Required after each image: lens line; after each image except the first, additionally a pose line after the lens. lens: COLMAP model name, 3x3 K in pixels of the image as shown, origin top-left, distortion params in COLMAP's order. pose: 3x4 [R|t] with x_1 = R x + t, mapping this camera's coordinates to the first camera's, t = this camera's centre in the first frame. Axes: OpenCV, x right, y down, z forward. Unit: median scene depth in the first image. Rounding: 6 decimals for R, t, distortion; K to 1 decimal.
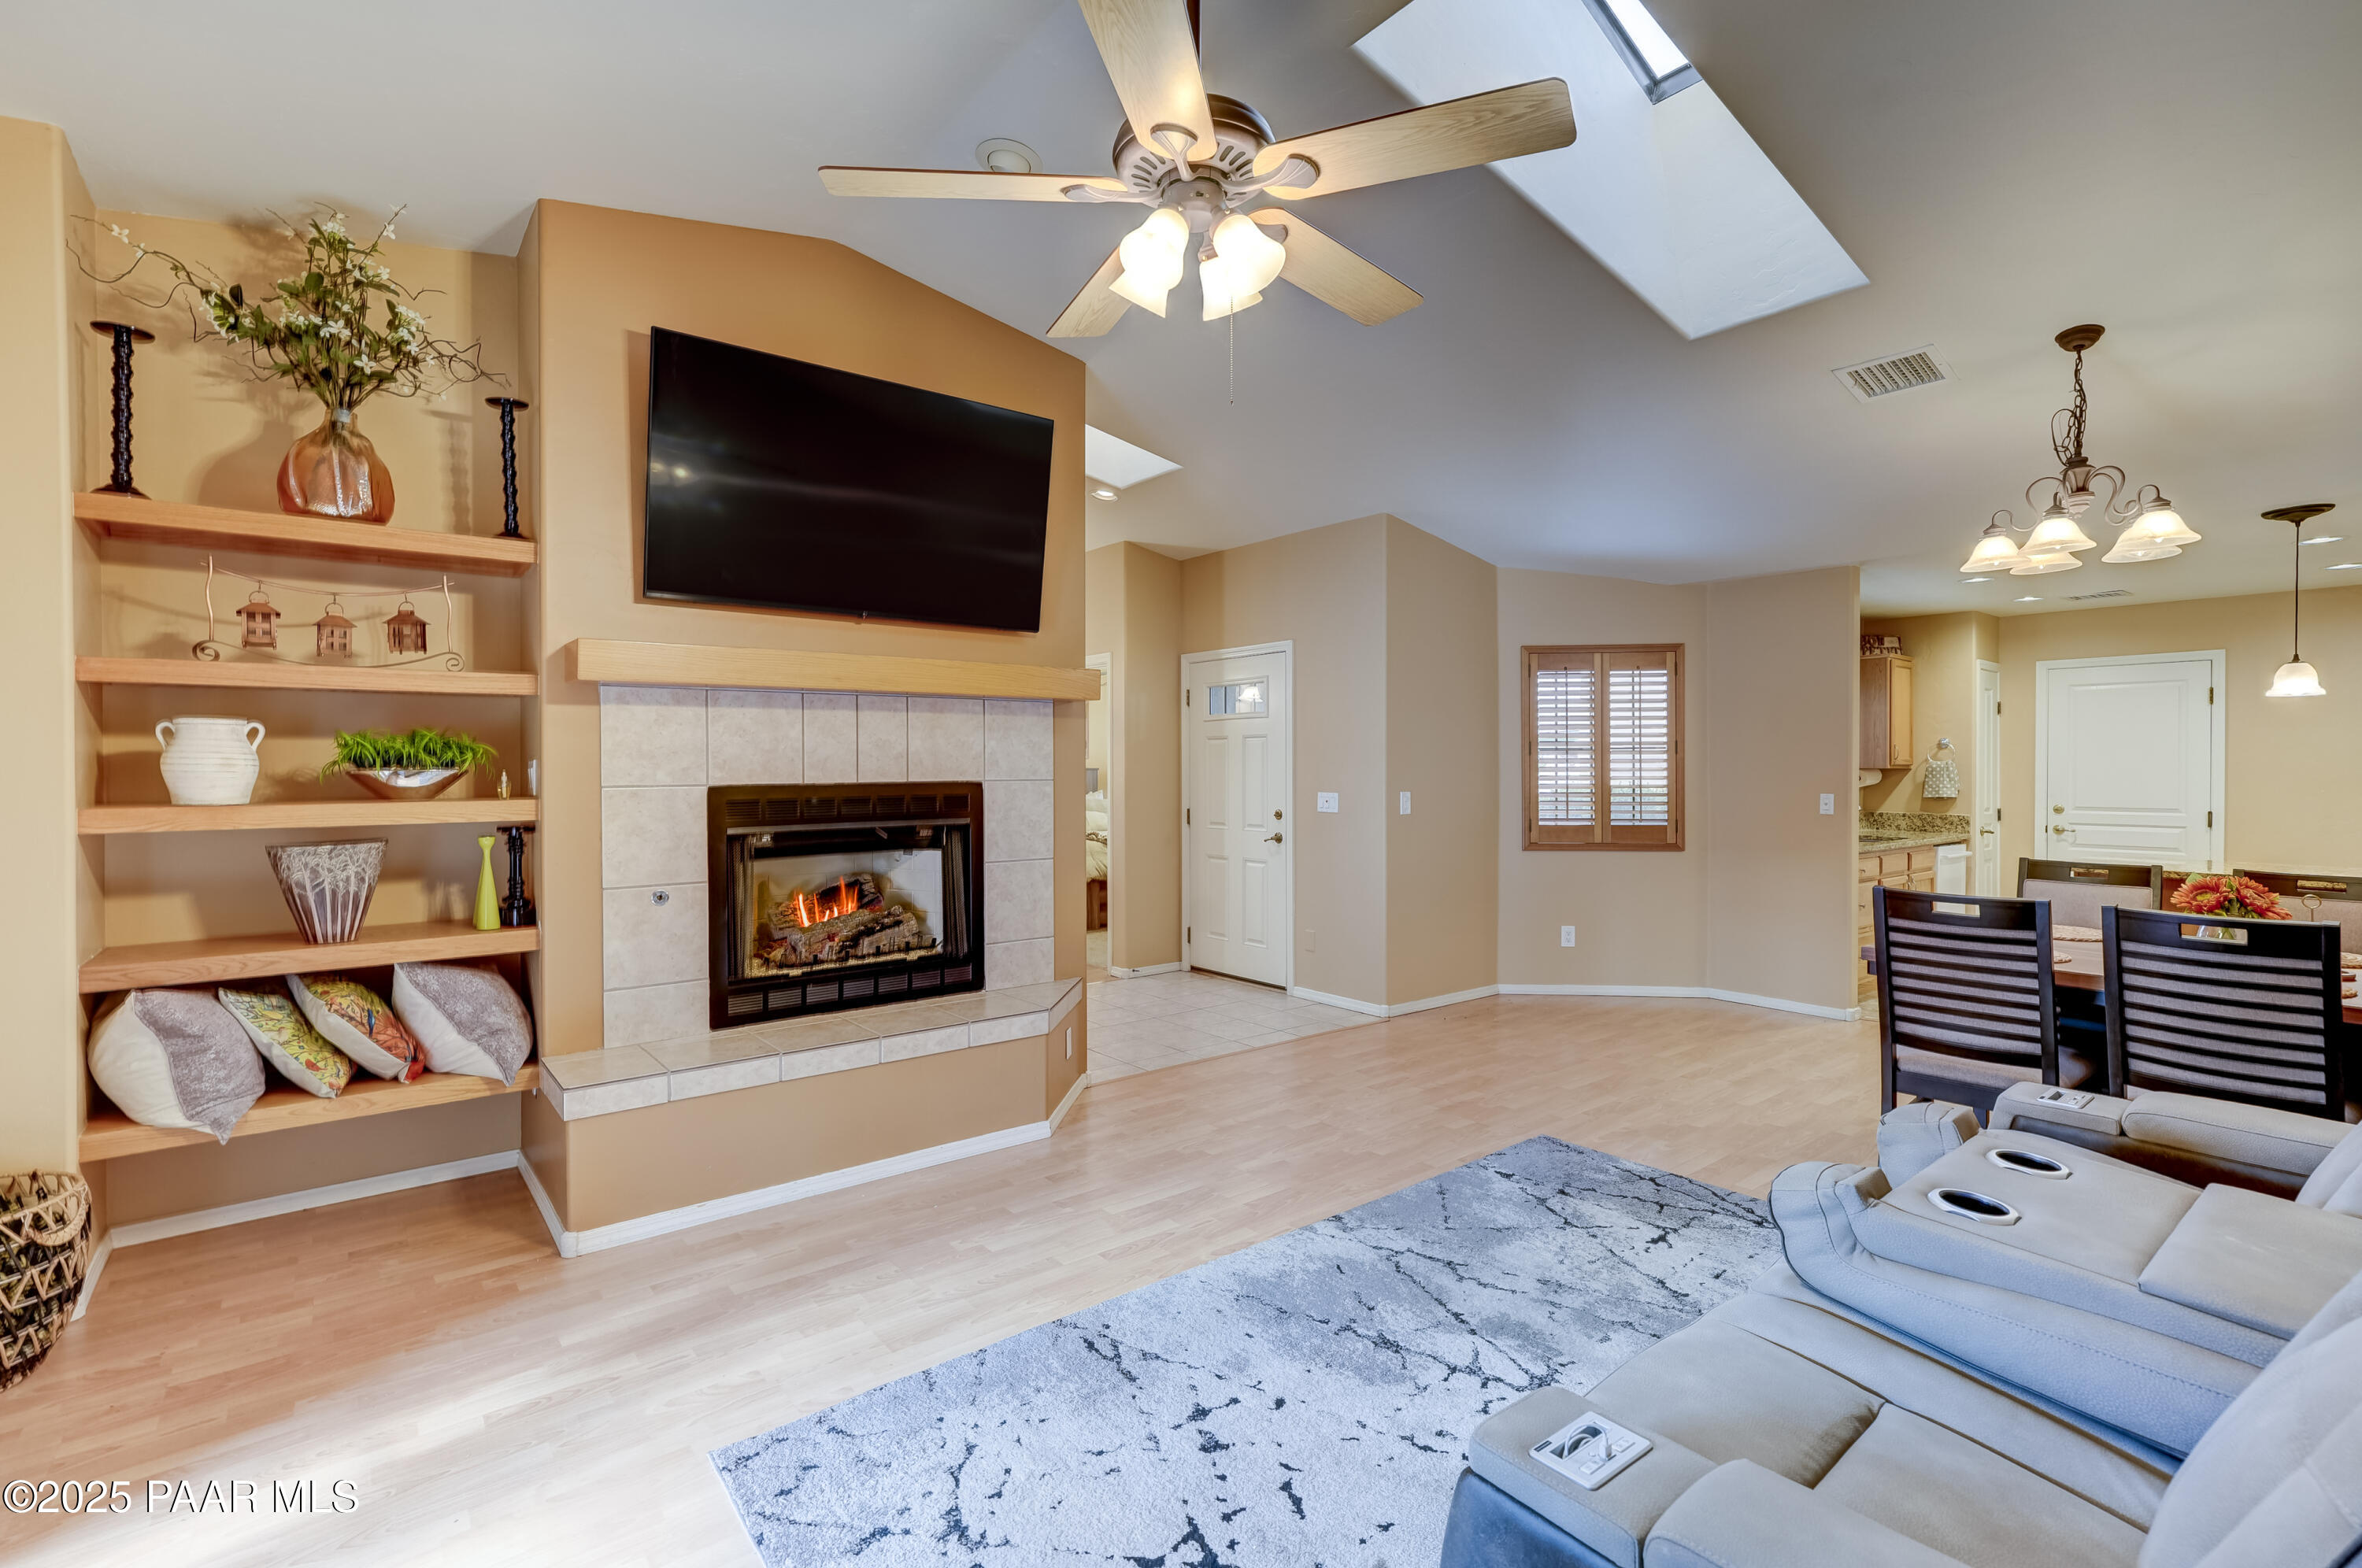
lens RADIAL K [[1069.5, 0, 1178.7], [0, 1069.5, 772.7], [0, 0, 1]] dist [-0.003674, 0.004091]
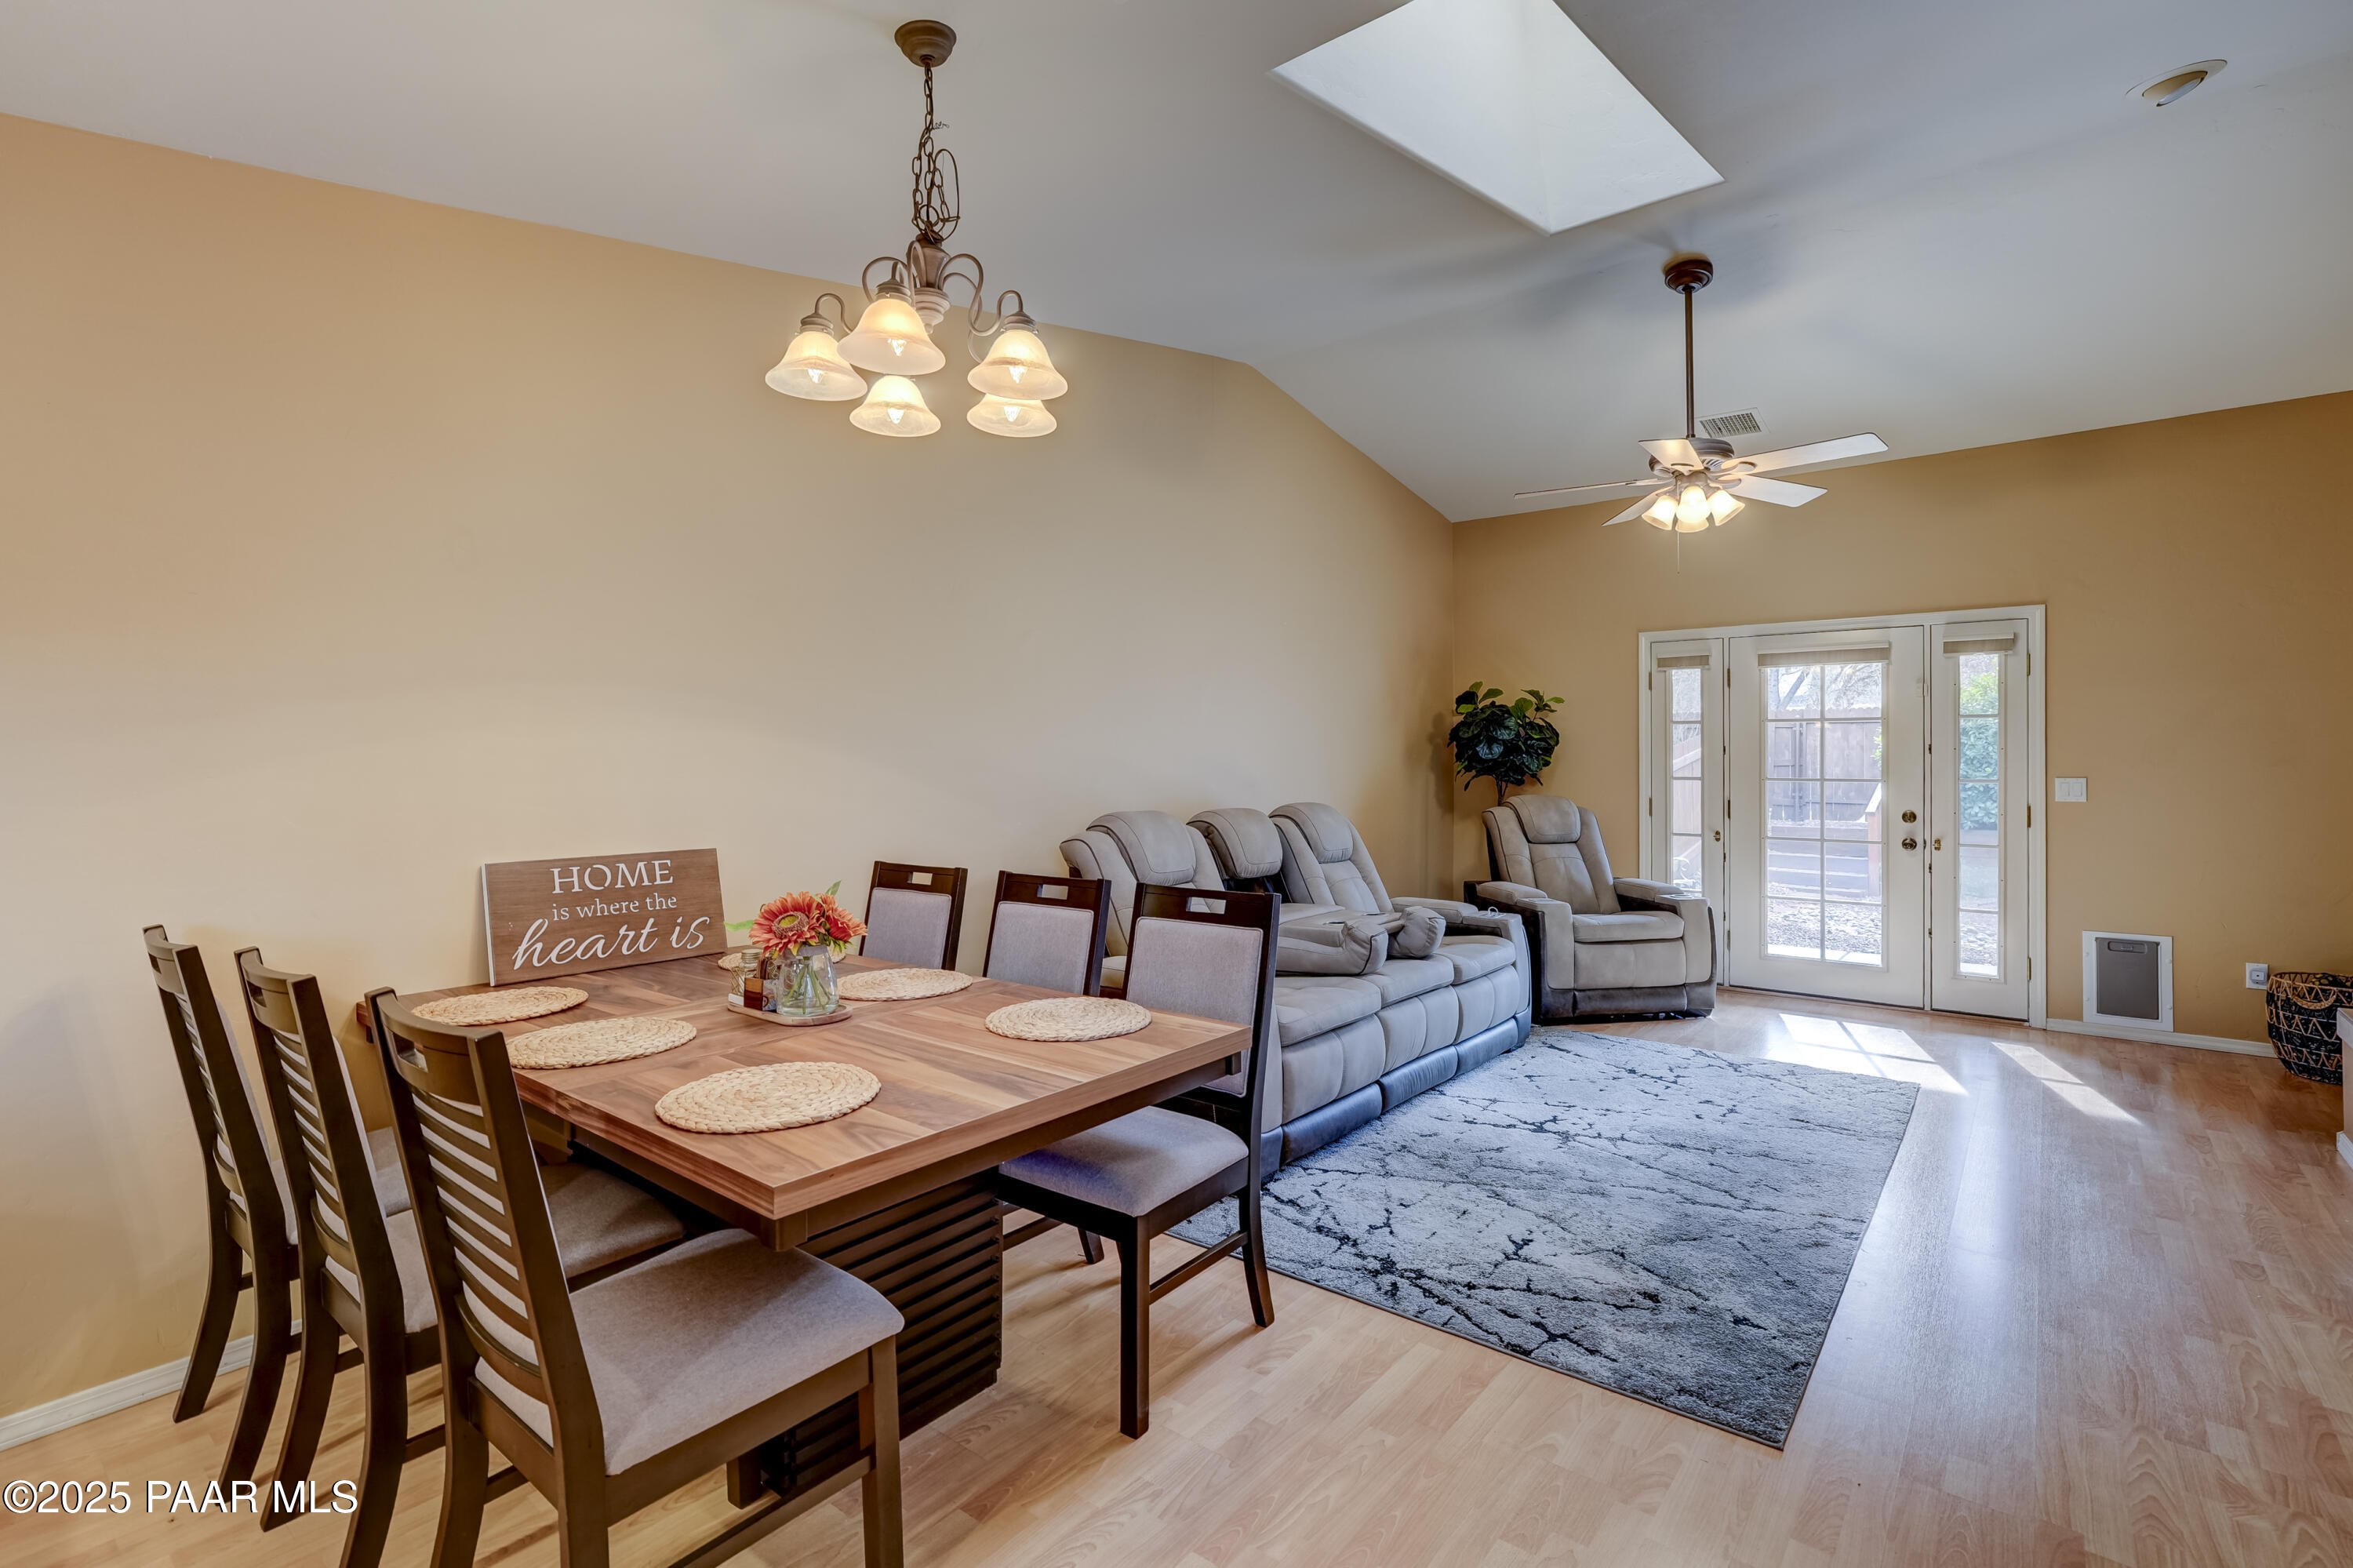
lens RADIAL K [[1065.6, 0, 1189.9], [0, 1065.6, 756.0], [0, 0, 1]] dist [-0.003674, 0.004091]
pose [[-0.976042, -0.000640, -0.217581, 0.798122], [-0.001808, 0.999985, 0.005170, 0.003541], [0.217575, 0.005439, -0.976028, 1.571778]]
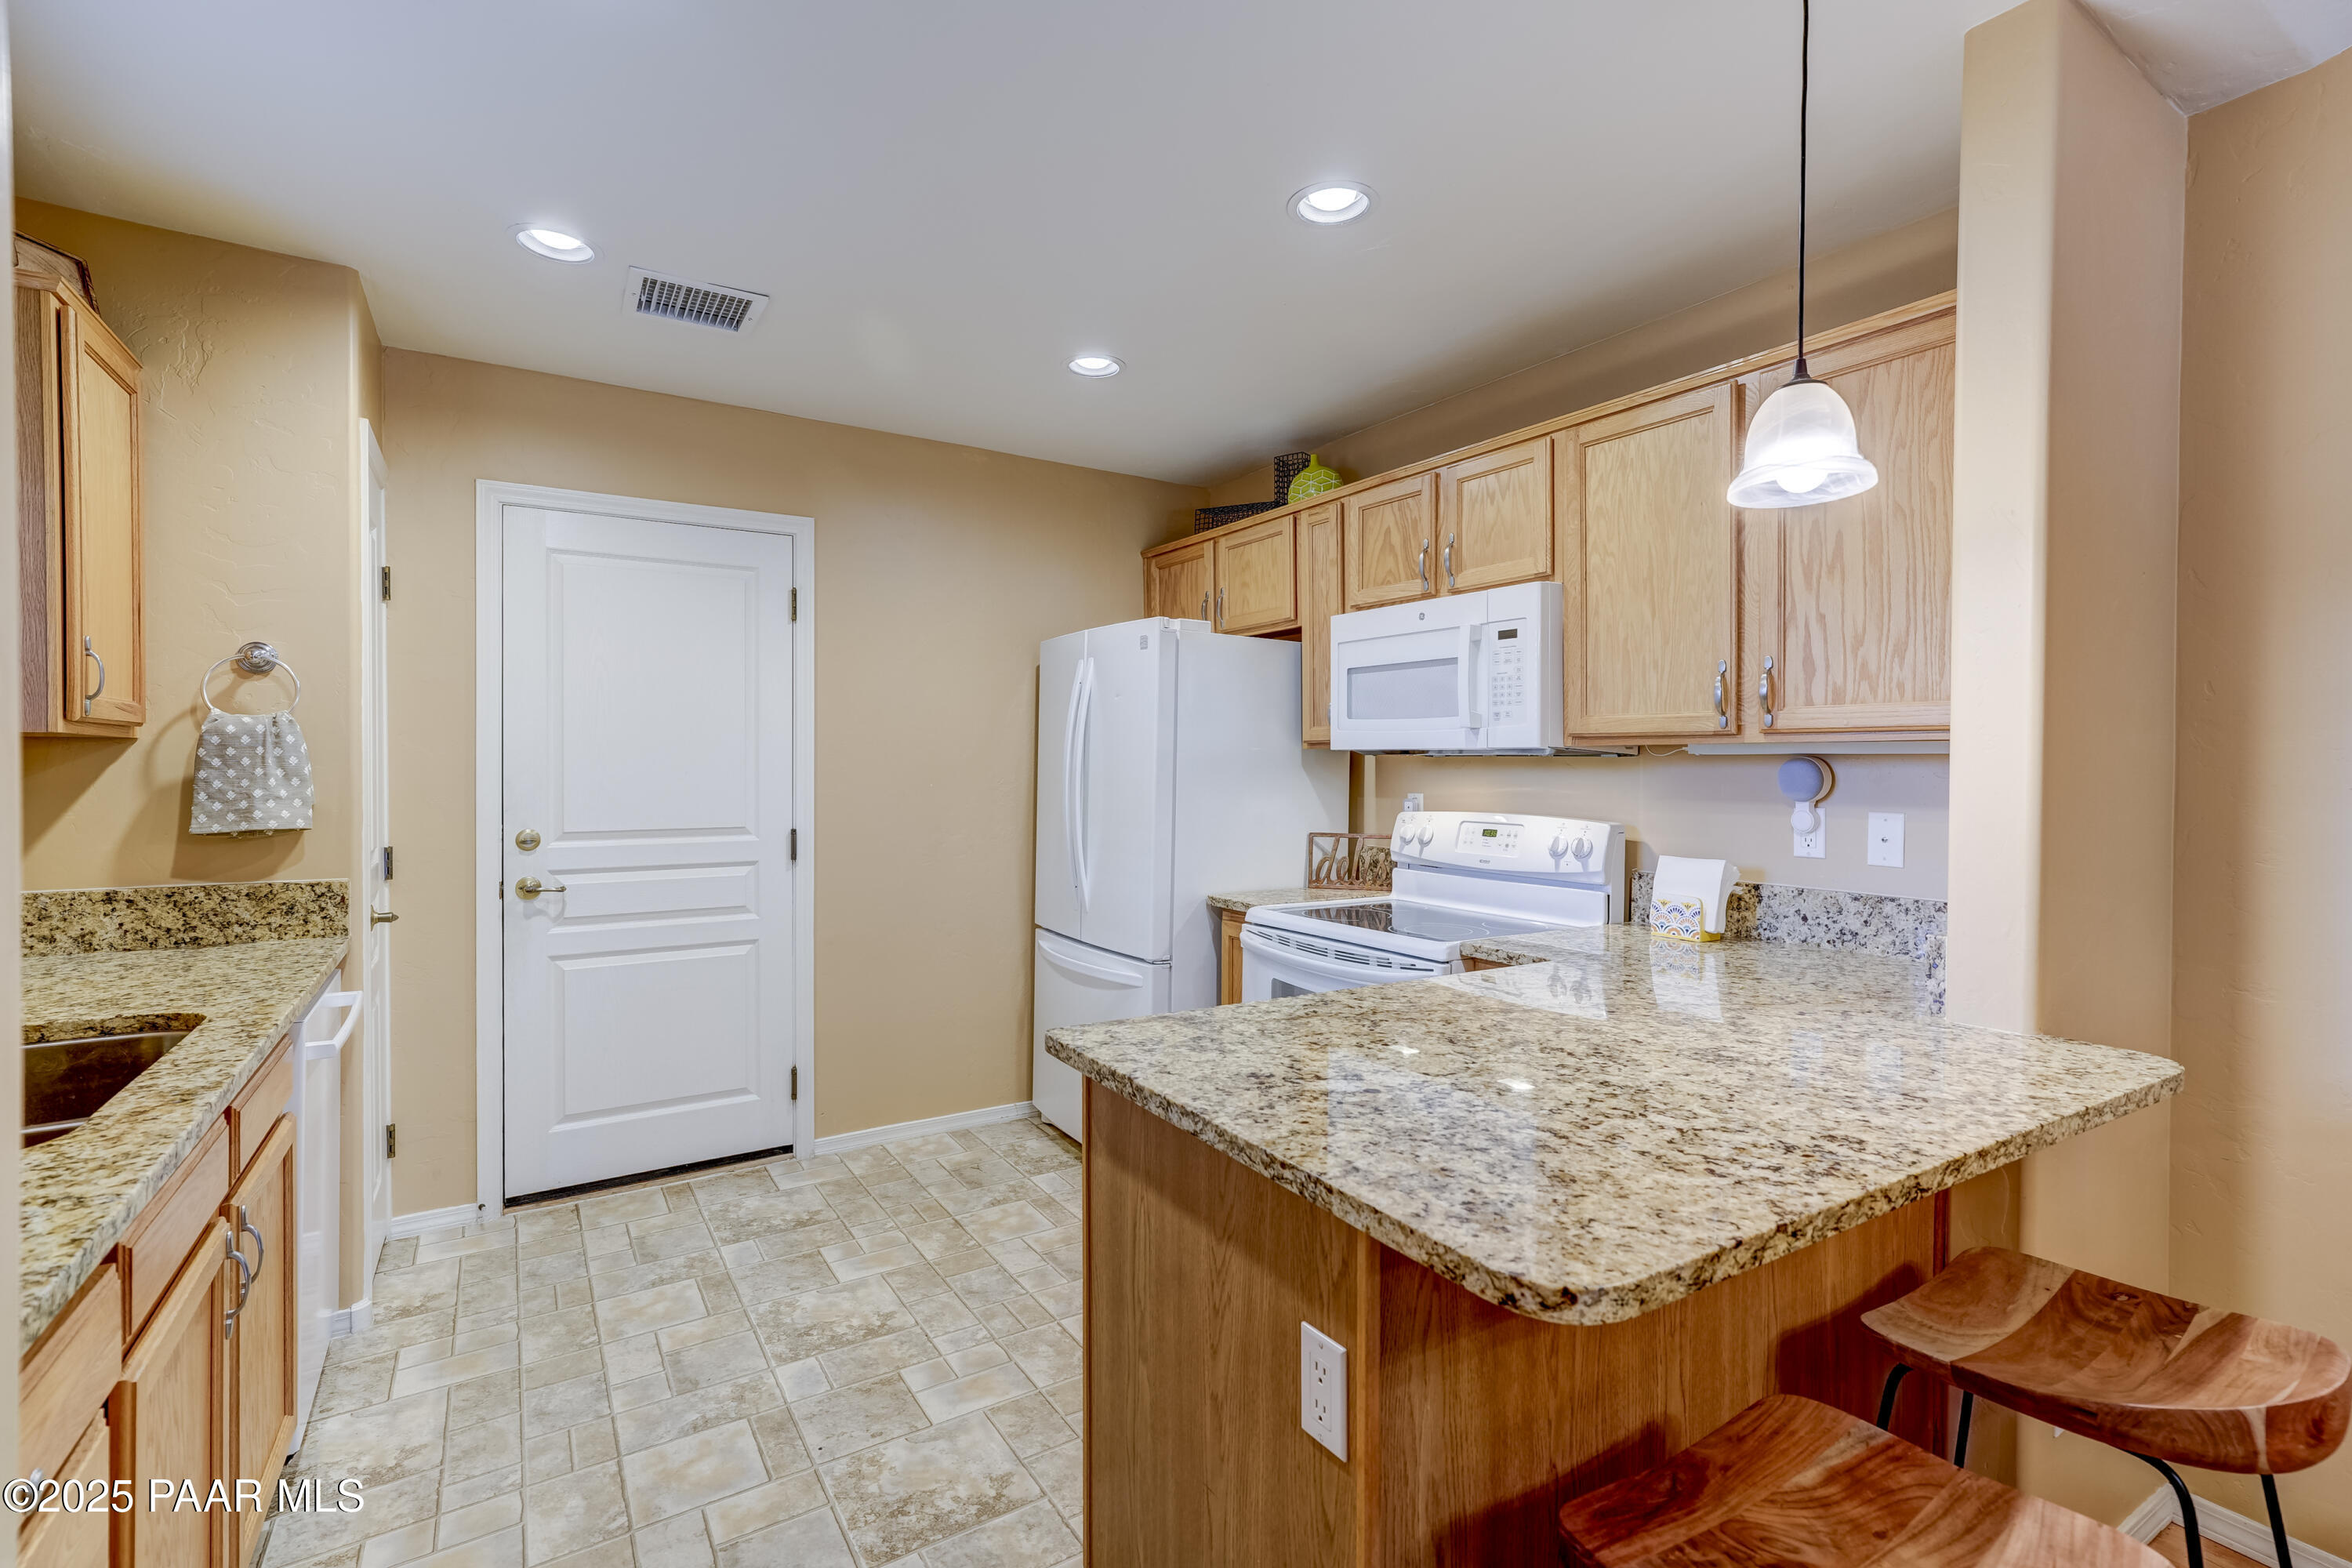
lens RADIAL K [[1065.1, 0, 1168.6], [0, 1065.1, 773.4], [0, 0, 1]] dist [-0.003674, 0.004091]
pose [[0.116119, -0.012540, 0.993156, 0.899354], [0.002146, 0.999921, 0.012374, 0.006735], [-0.993233, 0.000694, 0.116137, 1.441694]]
